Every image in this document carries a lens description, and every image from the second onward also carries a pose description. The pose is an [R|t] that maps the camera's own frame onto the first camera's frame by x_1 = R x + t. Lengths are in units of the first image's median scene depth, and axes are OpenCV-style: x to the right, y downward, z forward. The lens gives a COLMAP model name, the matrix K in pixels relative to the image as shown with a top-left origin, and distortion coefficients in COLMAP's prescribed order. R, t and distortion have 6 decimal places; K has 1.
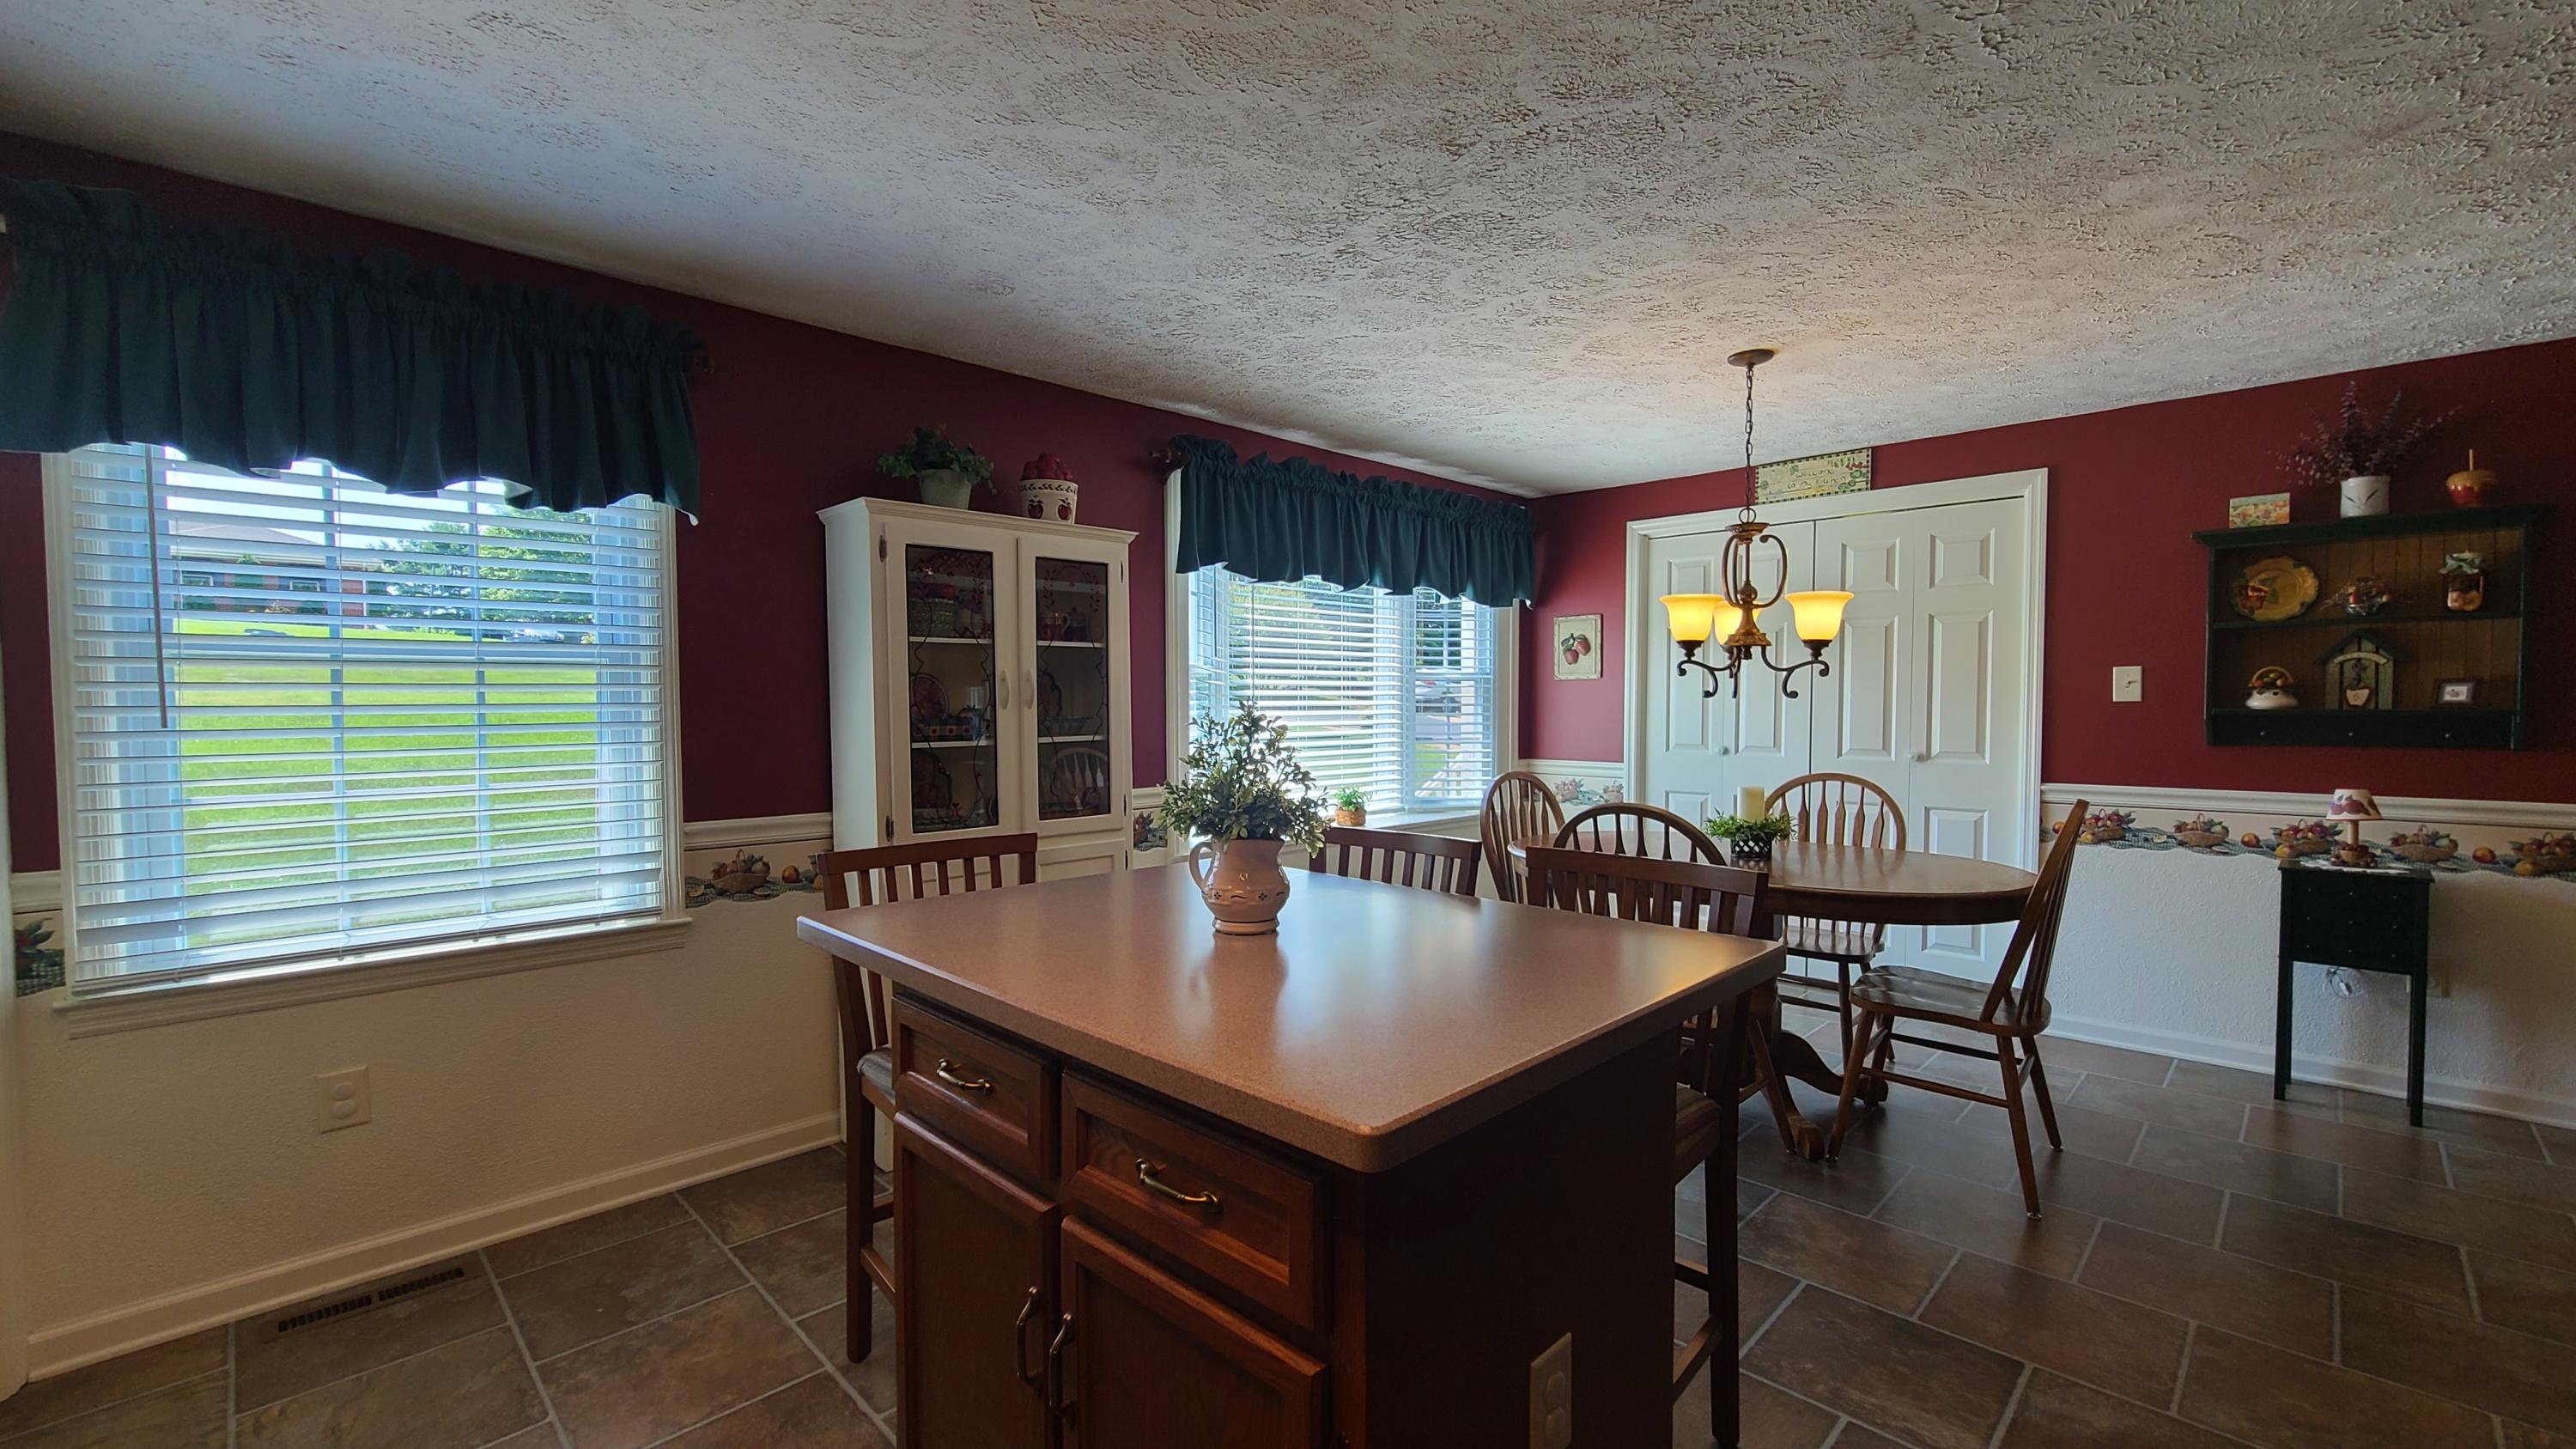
lens RADIAL K [[1048.8, 0, 1288.3], [0, 1048.8, 730.2], [0, 0, 1]] dist [-0.001549, -0.000189]
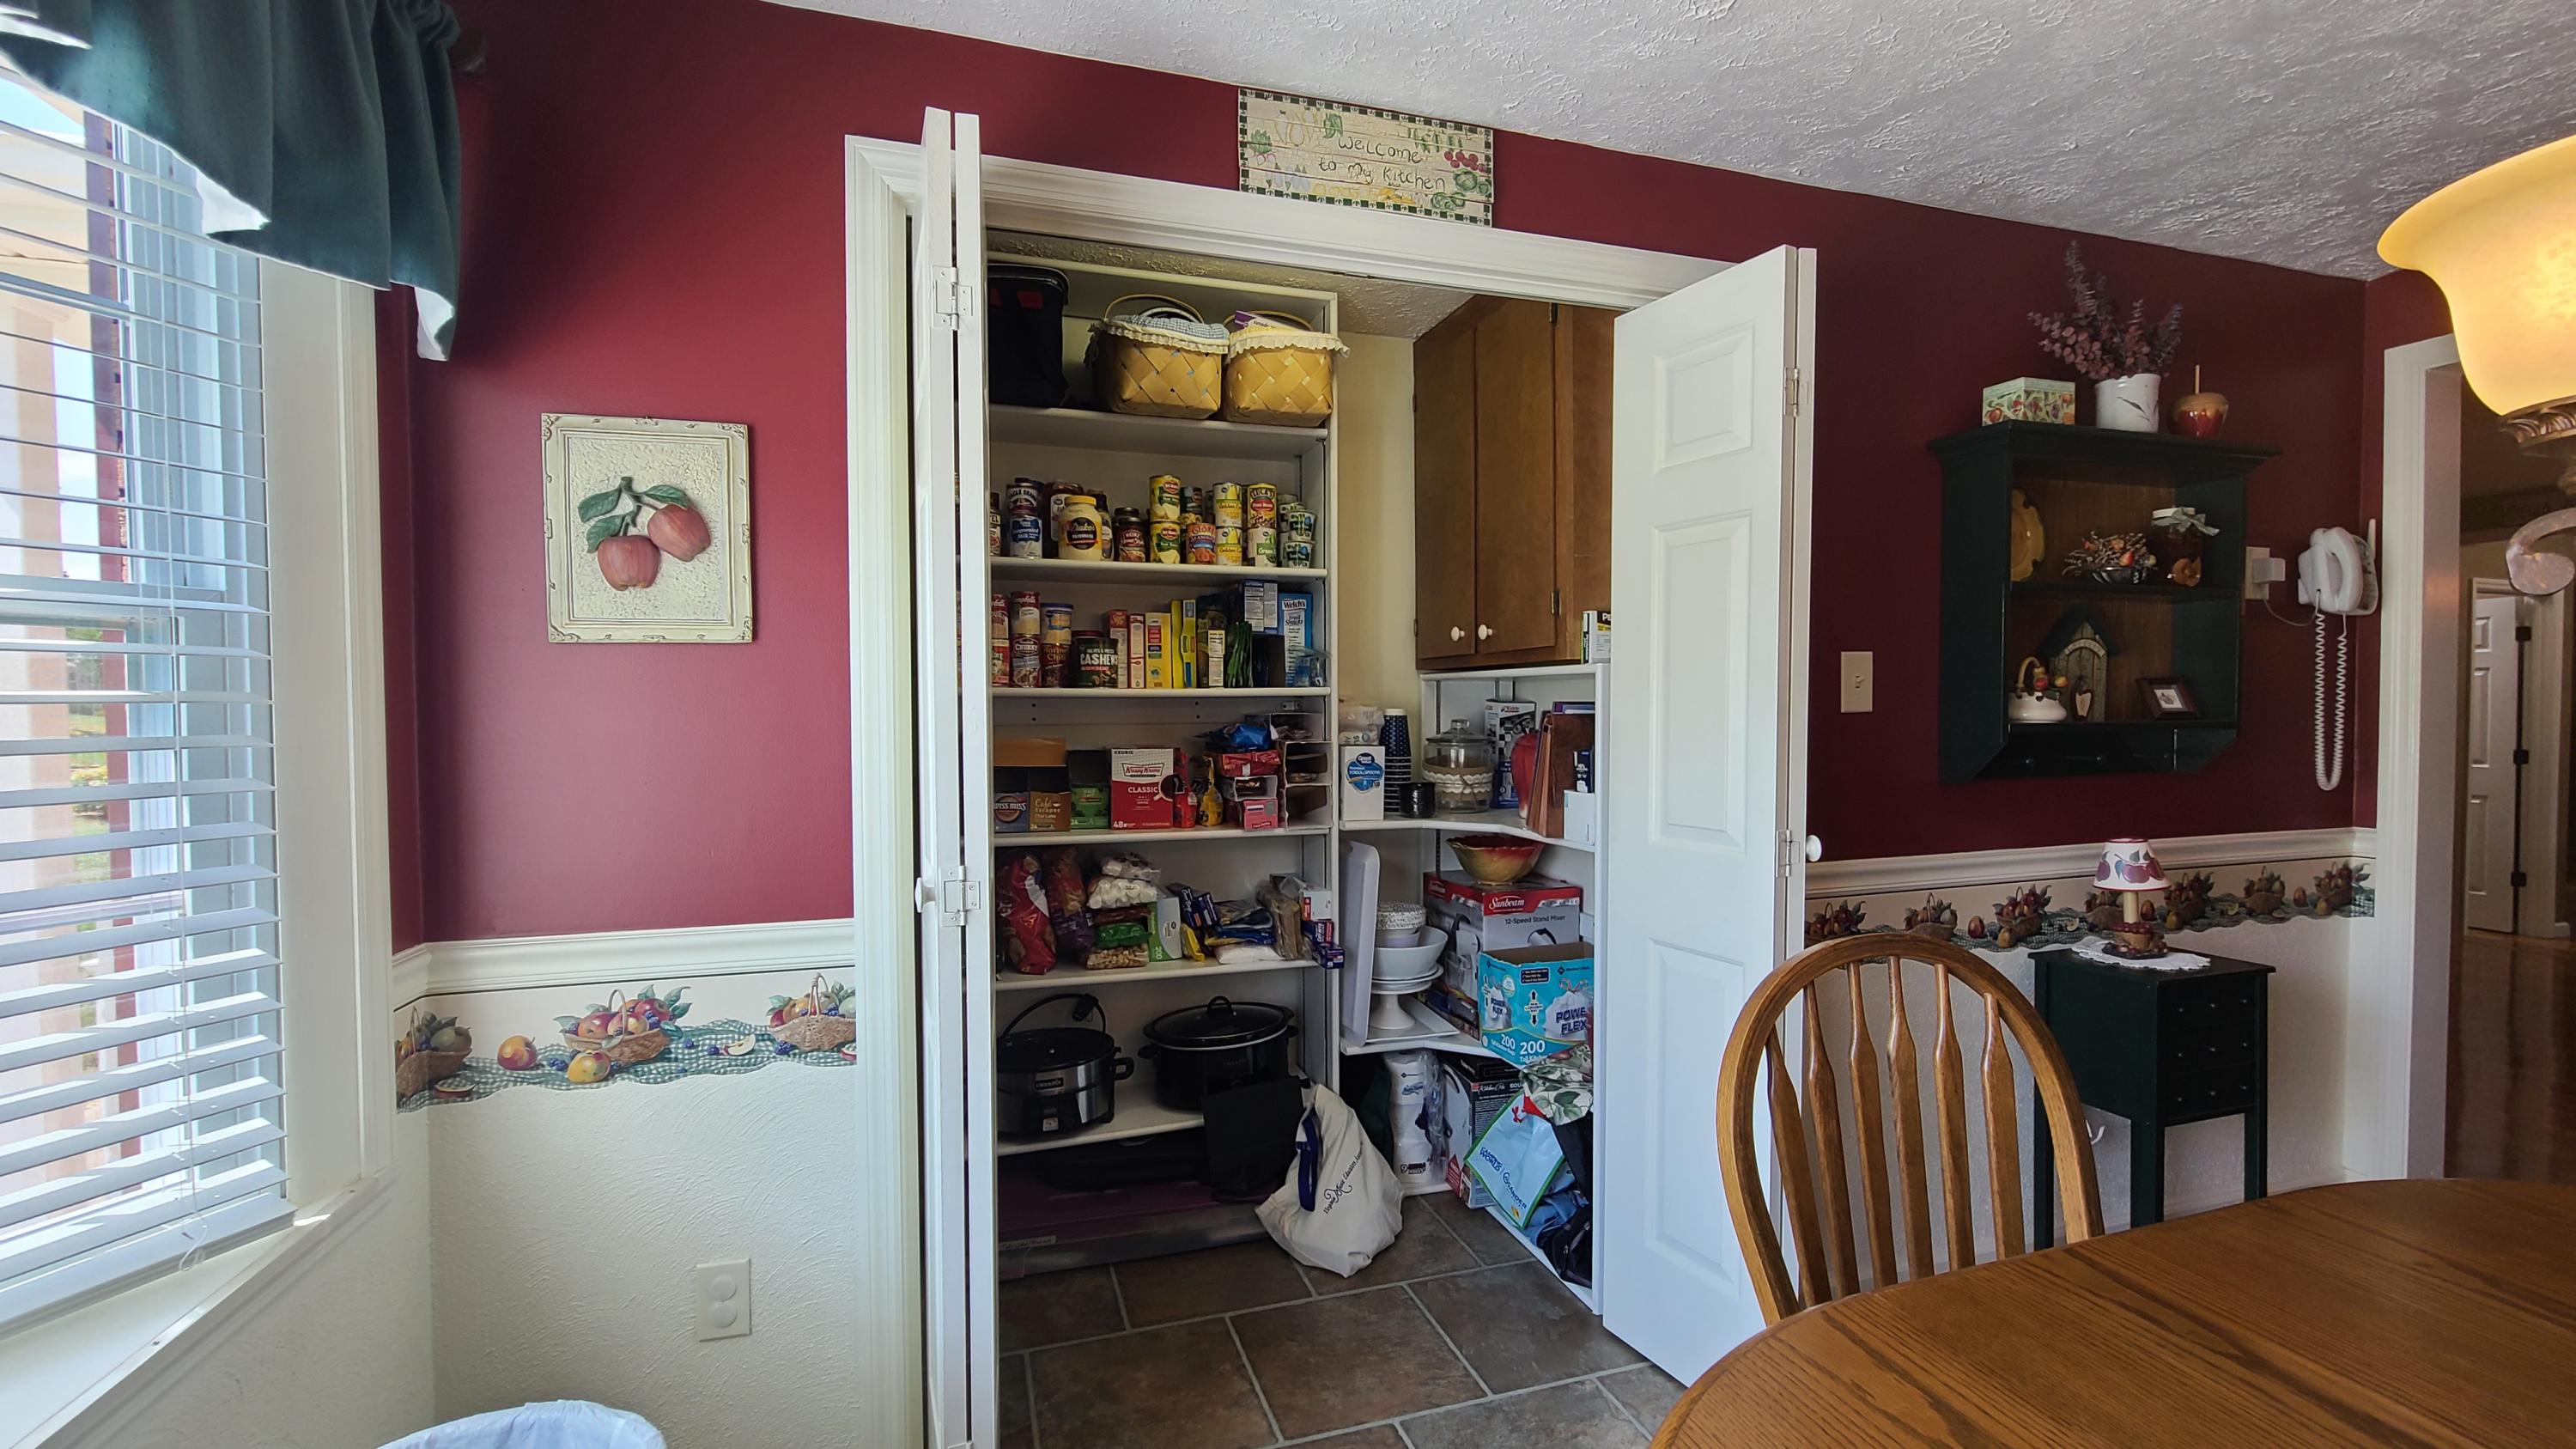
lens RADIAL K [[1048.8, 0, 1289.7], [0, 1048.8, 735.3], [0, 0, 1]] dist [-0.001549, -0.000189]
pose [[0.468946, -0.018900, 0.883025, 0.107097], [0.030760, 0.999514, 0.005057, -0.019697], [-0.882691, 0.024790, 0.469299, 0.728028]]
